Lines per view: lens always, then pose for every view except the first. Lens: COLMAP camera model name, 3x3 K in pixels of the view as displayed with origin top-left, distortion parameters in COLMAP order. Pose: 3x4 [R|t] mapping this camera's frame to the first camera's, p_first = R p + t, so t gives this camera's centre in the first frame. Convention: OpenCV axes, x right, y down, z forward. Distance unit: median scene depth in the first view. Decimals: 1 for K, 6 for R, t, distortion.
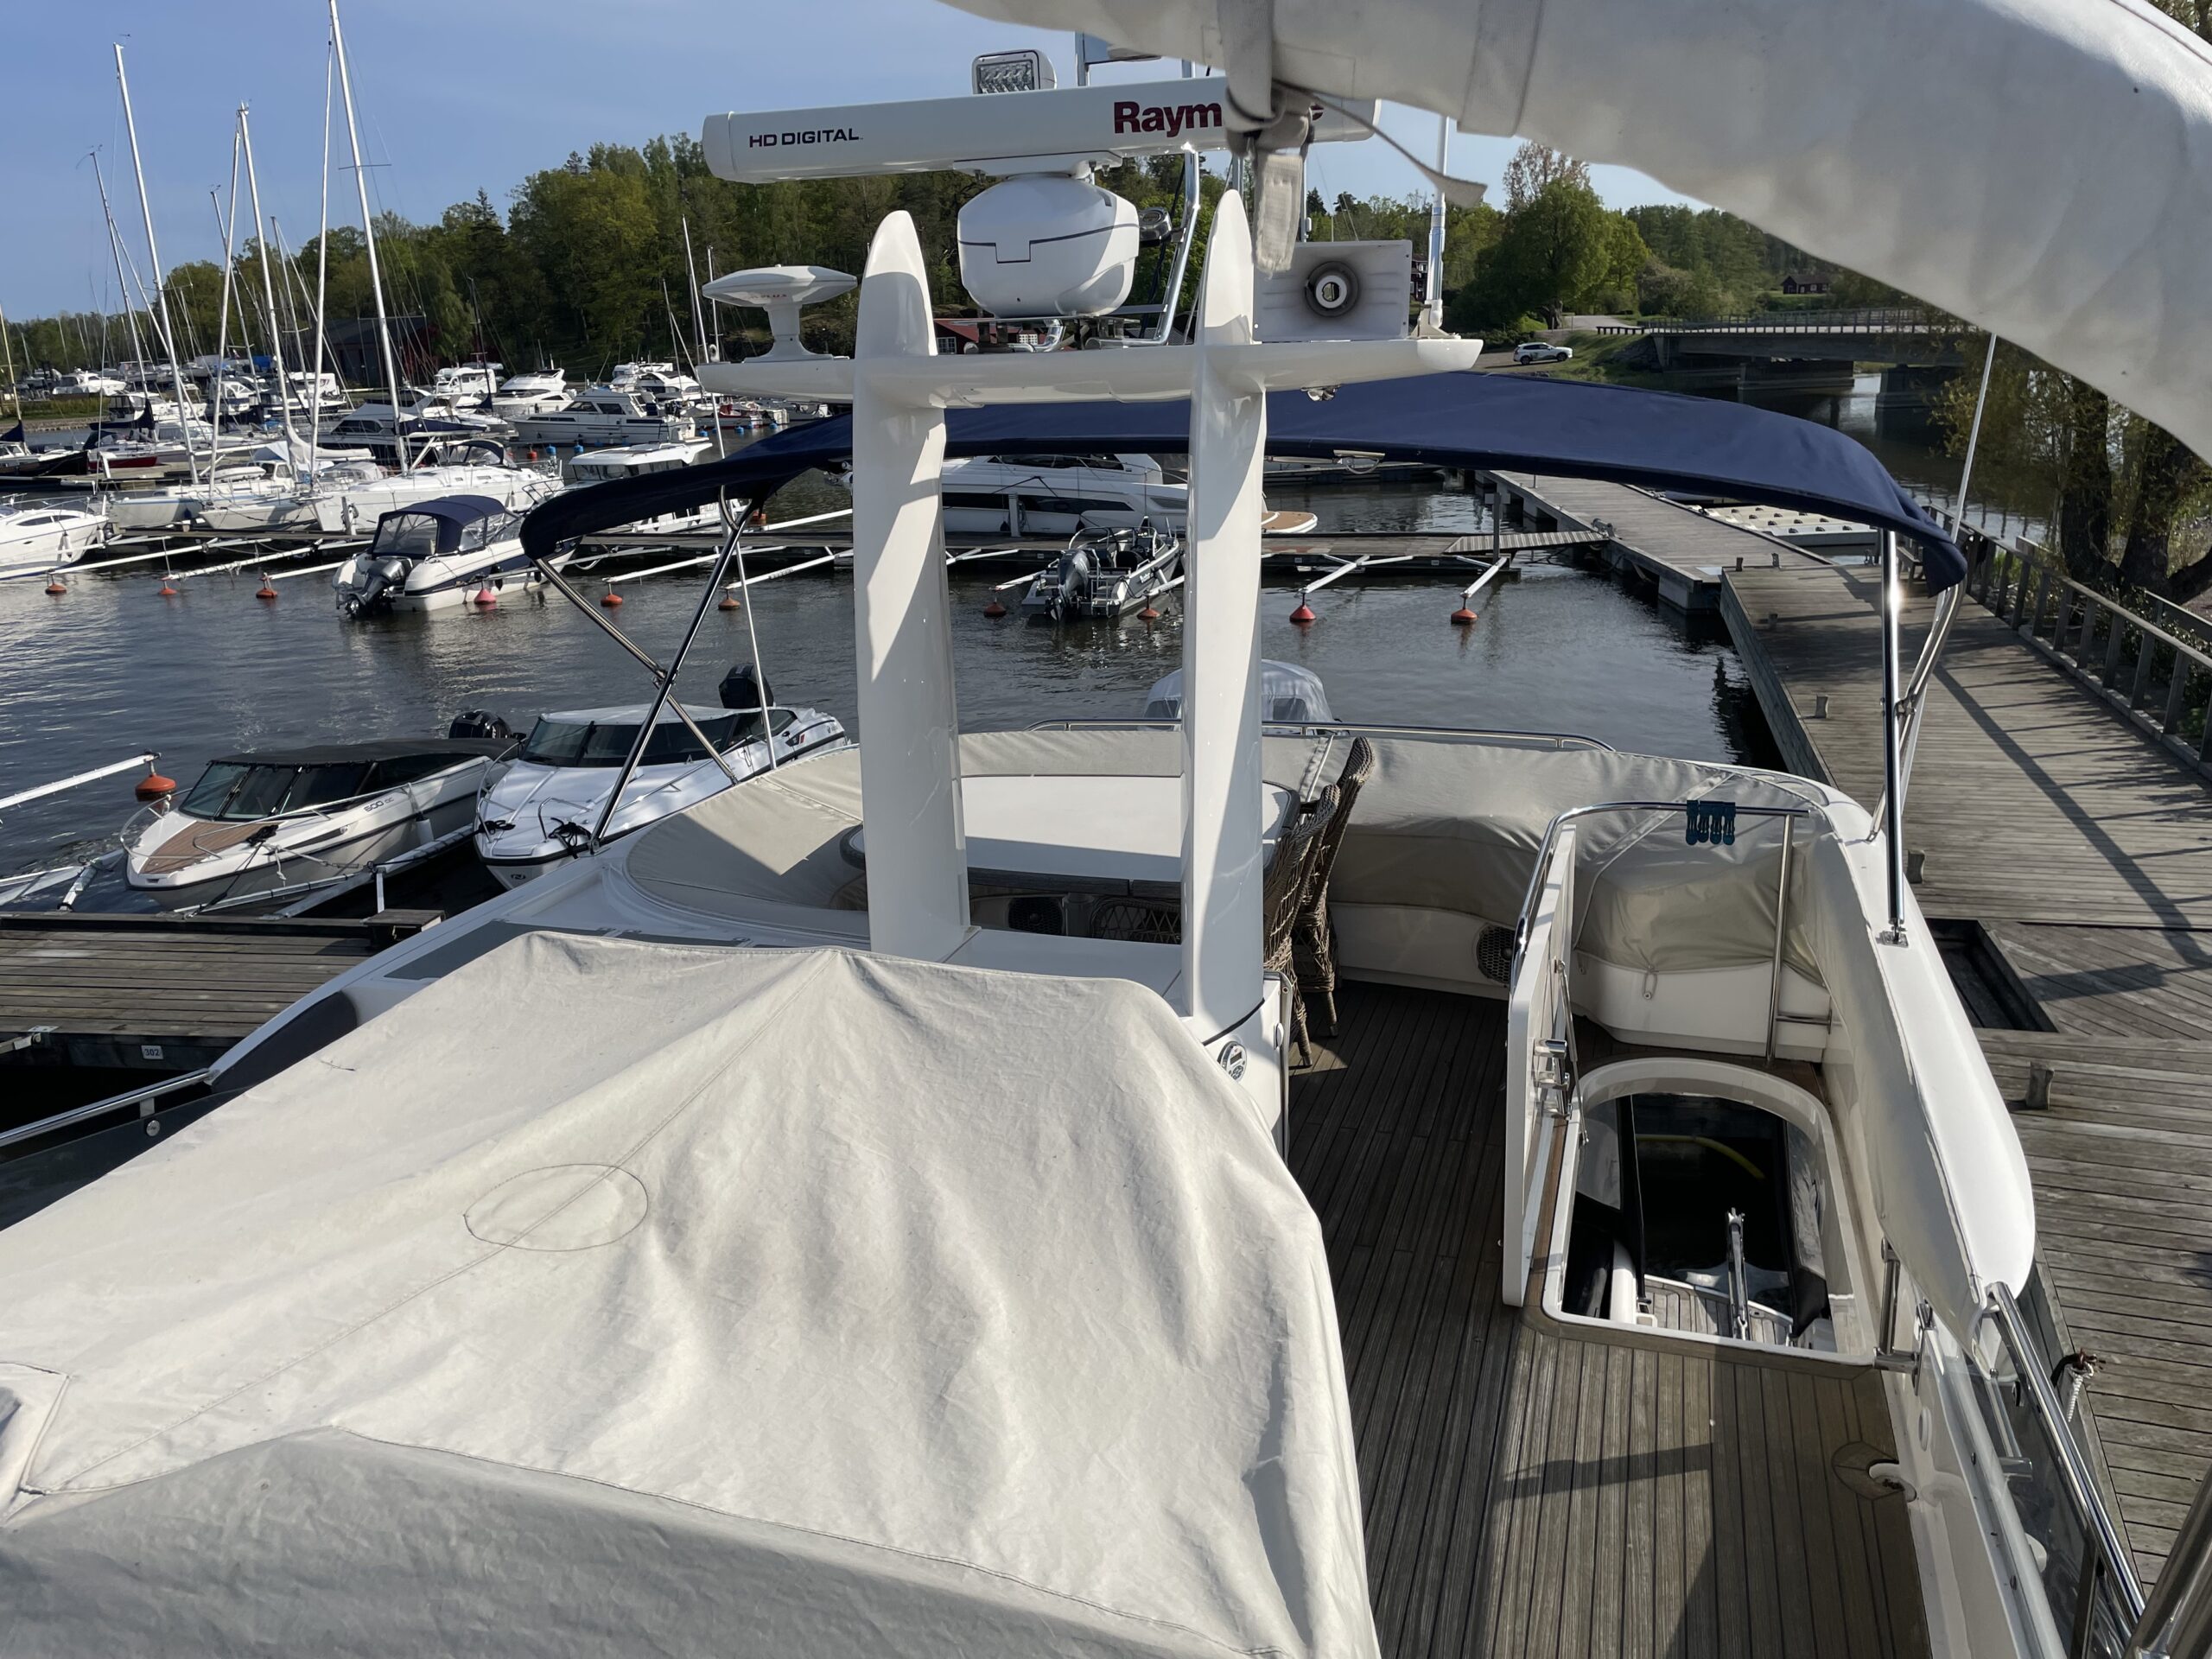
lens RADIAL K [[1639.0, 0, 1102.0], [0, 1639.0, 829.9], [0, 0, 1]] dist [0.046983, -0.076918]
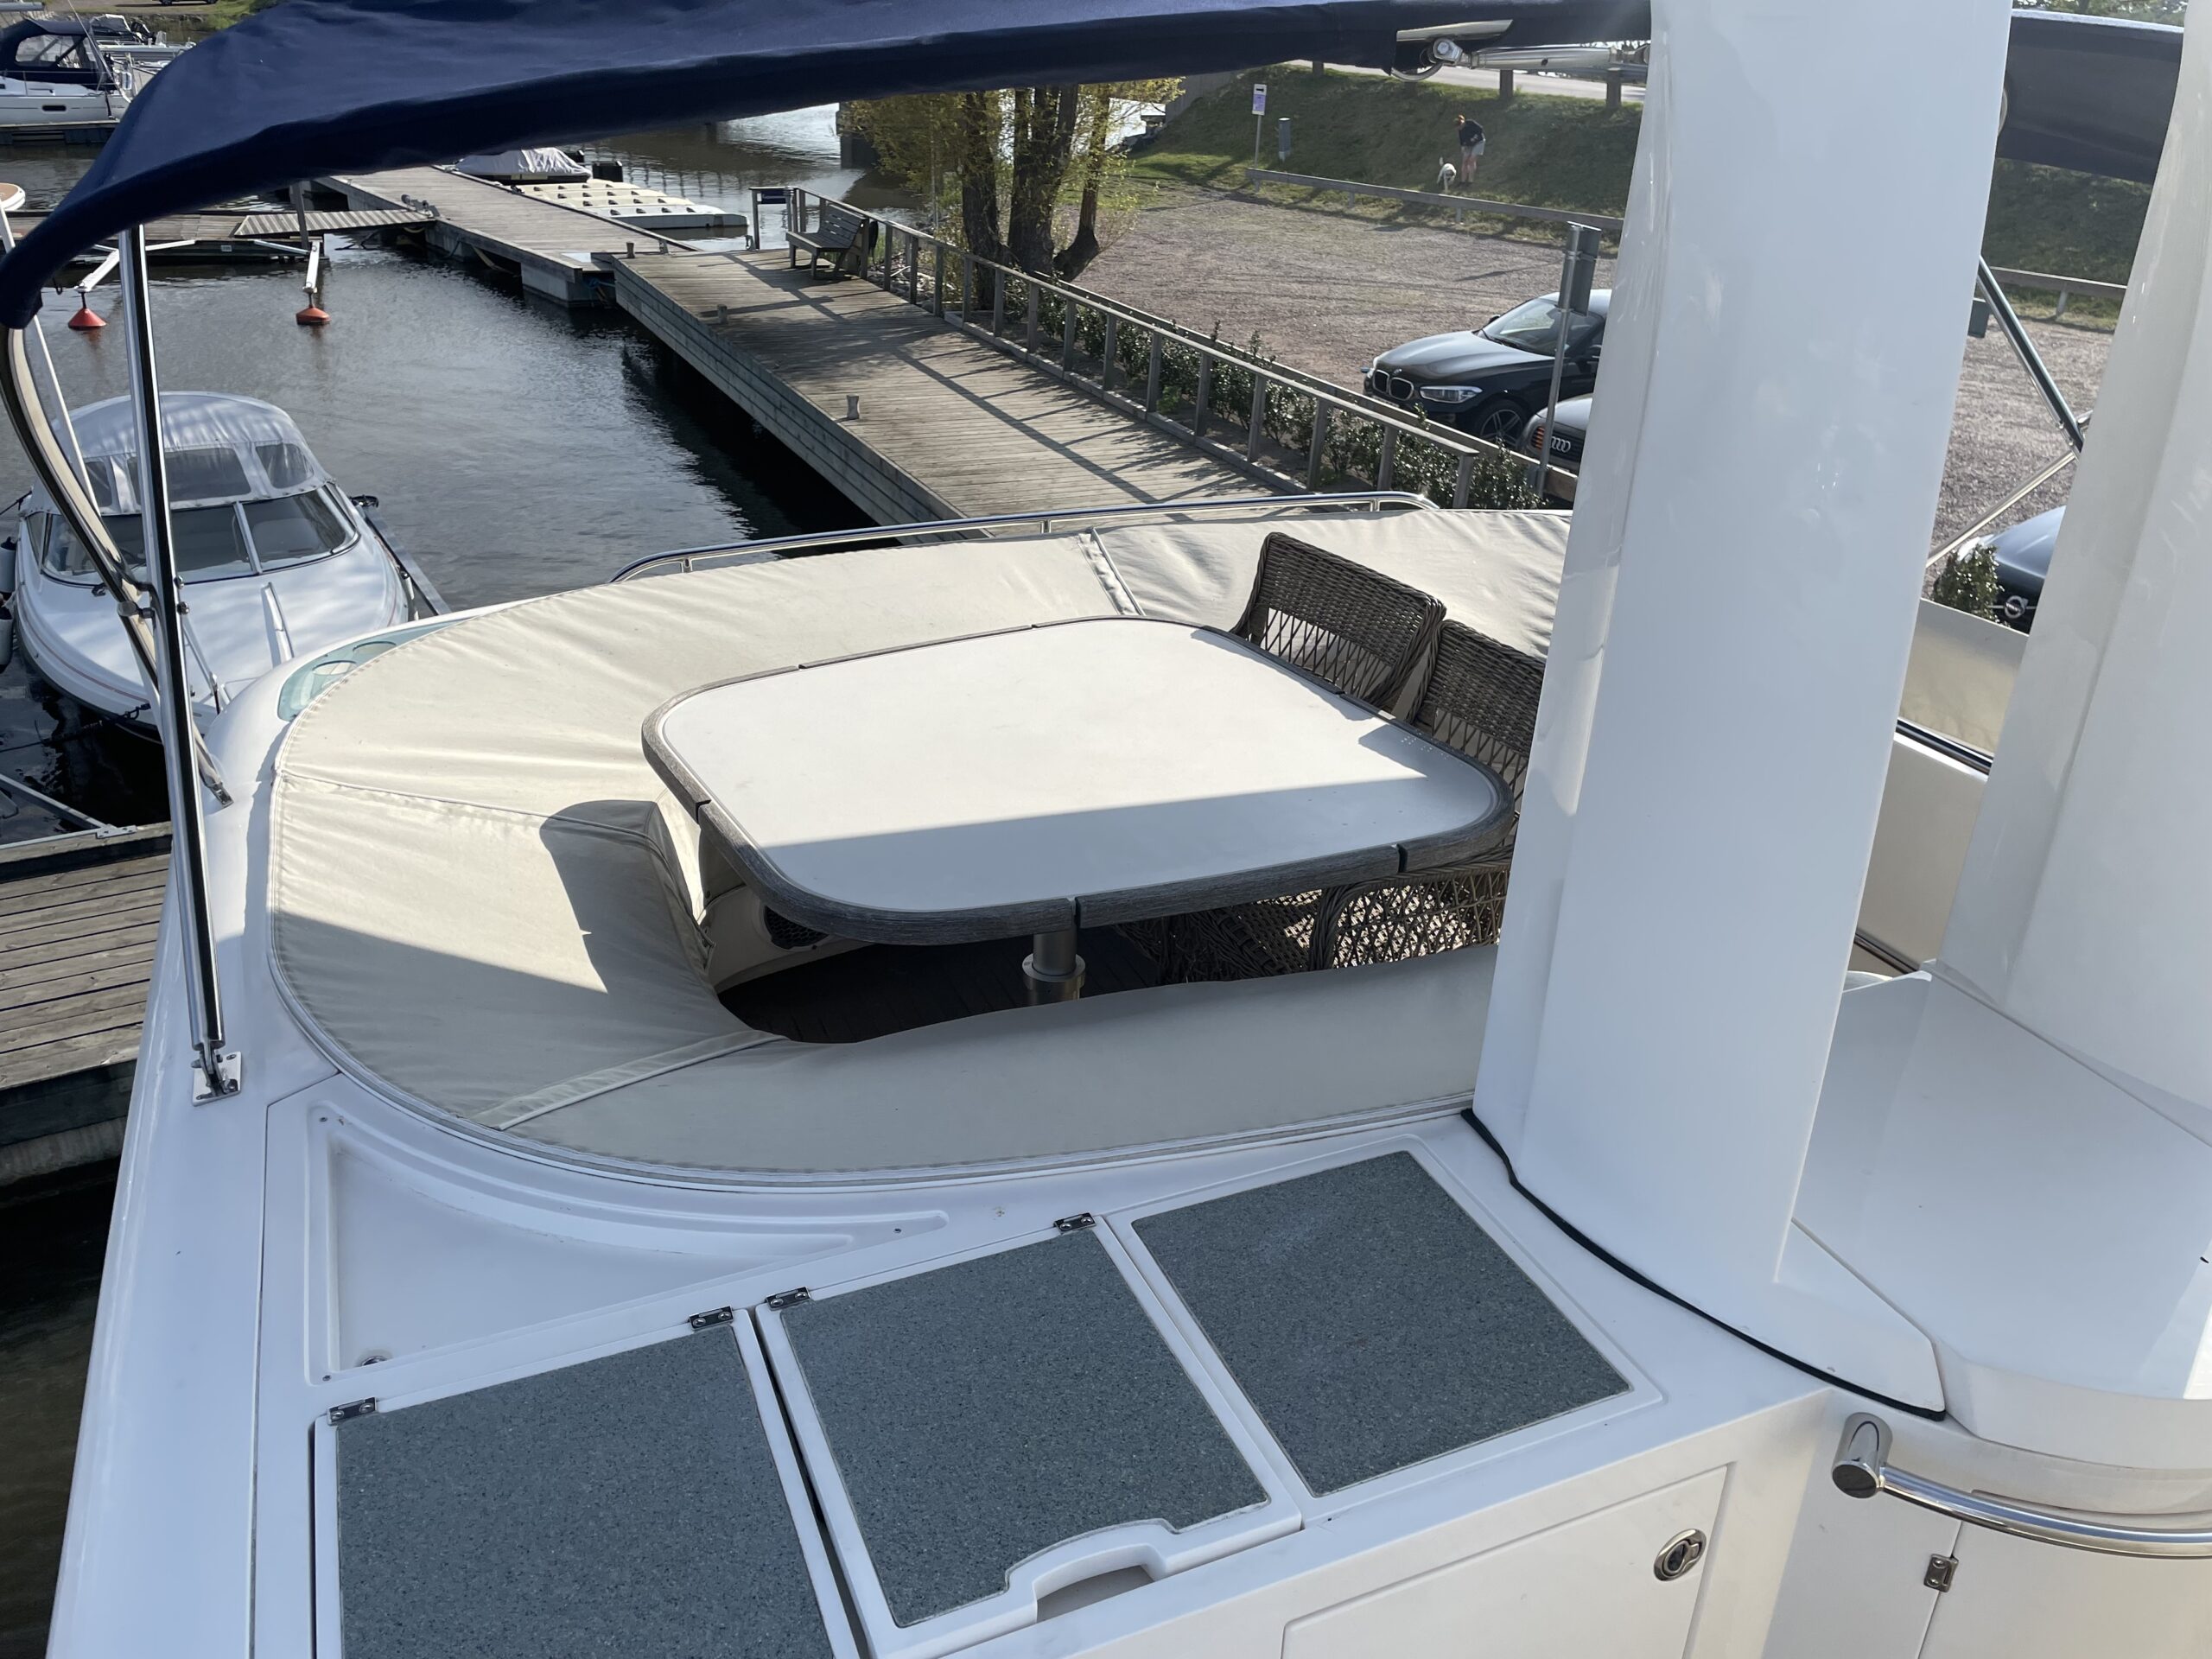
lens RADIAL K [[1652.1, 0, 1100.7], [0, 1652.1, 819.8], [0, 0, 1]] dist [0.044026, -0.068042]
pose [[0.743924, -0.223756, 0.629691, -0.097708], [0.113116, 0.970844, 0.211345, -0.025760], [-0.658621, -0.085997, 0.747544, 0.148307]]
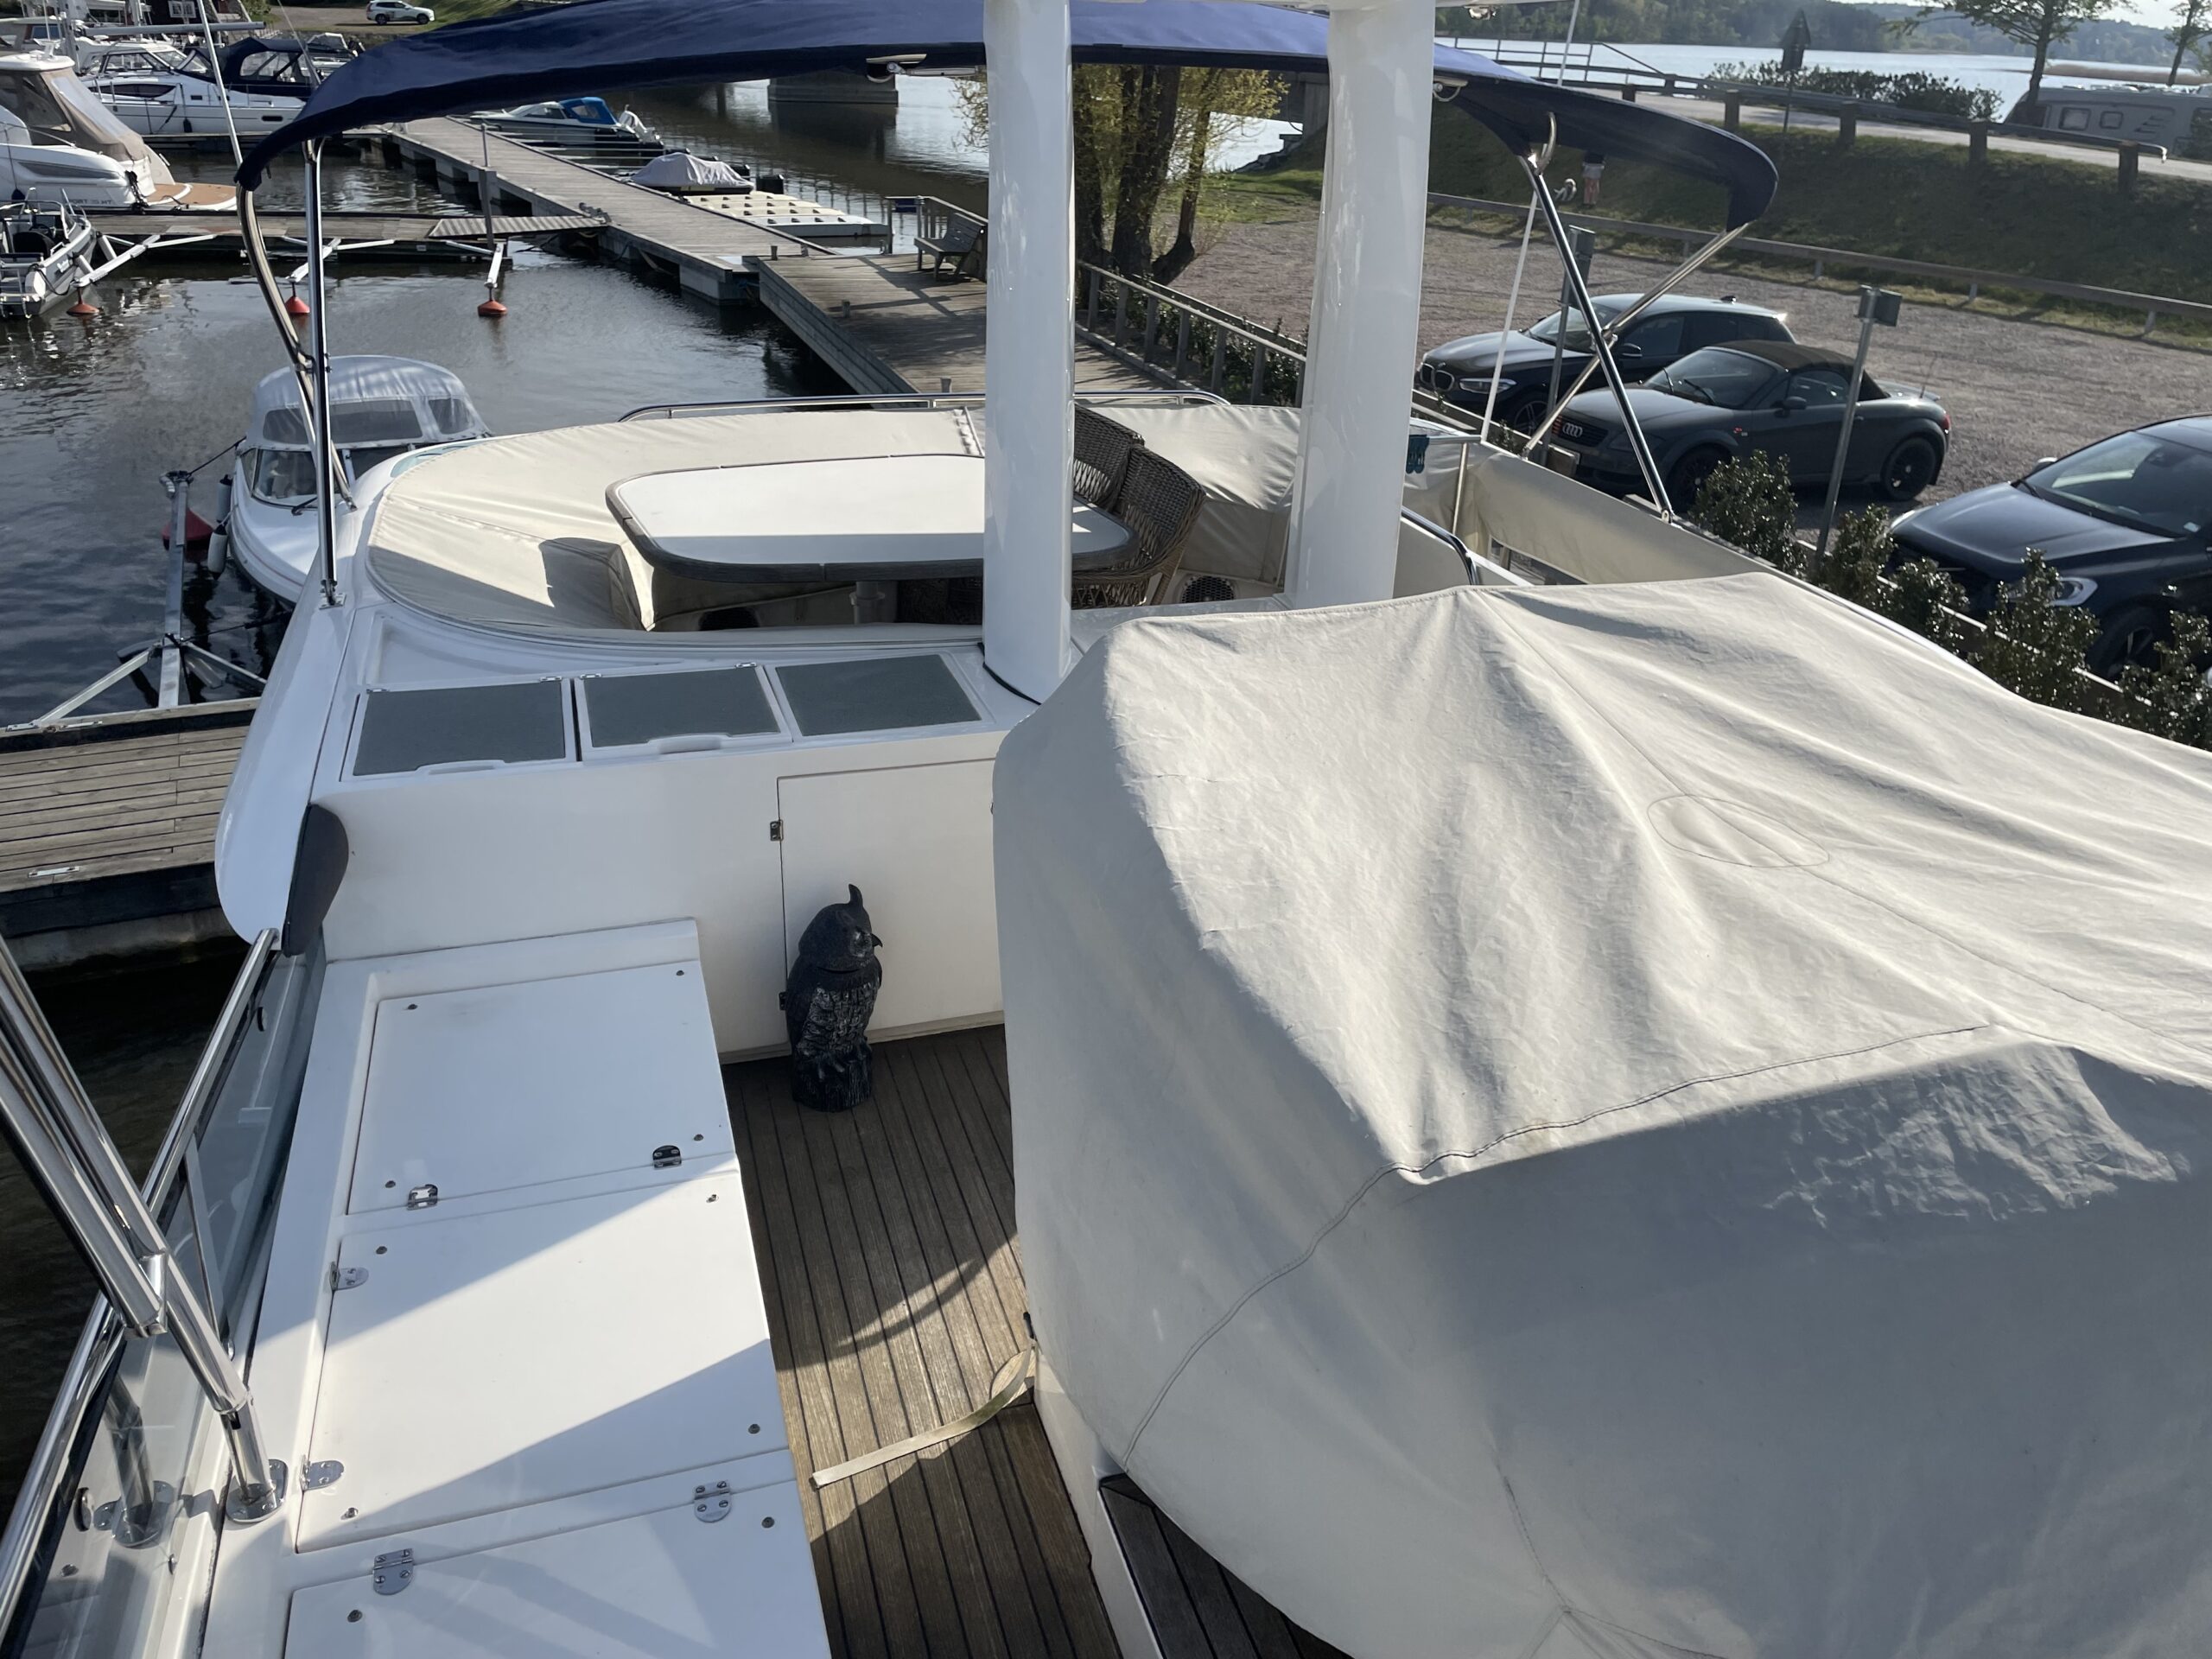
lens RADIAL K [[1639.0, 0, 1102.0], [0, 1639.0, 829.9], [0, 0, 1]] dist [0.046983, -0.076918]
pose [[0.803659, -0.190619, 0.563735, -0.118696], [0.091057, 0.975544, 0.200055, 0.000106], [-0.588082, -0.109444, 0.801362, 0.049226]]
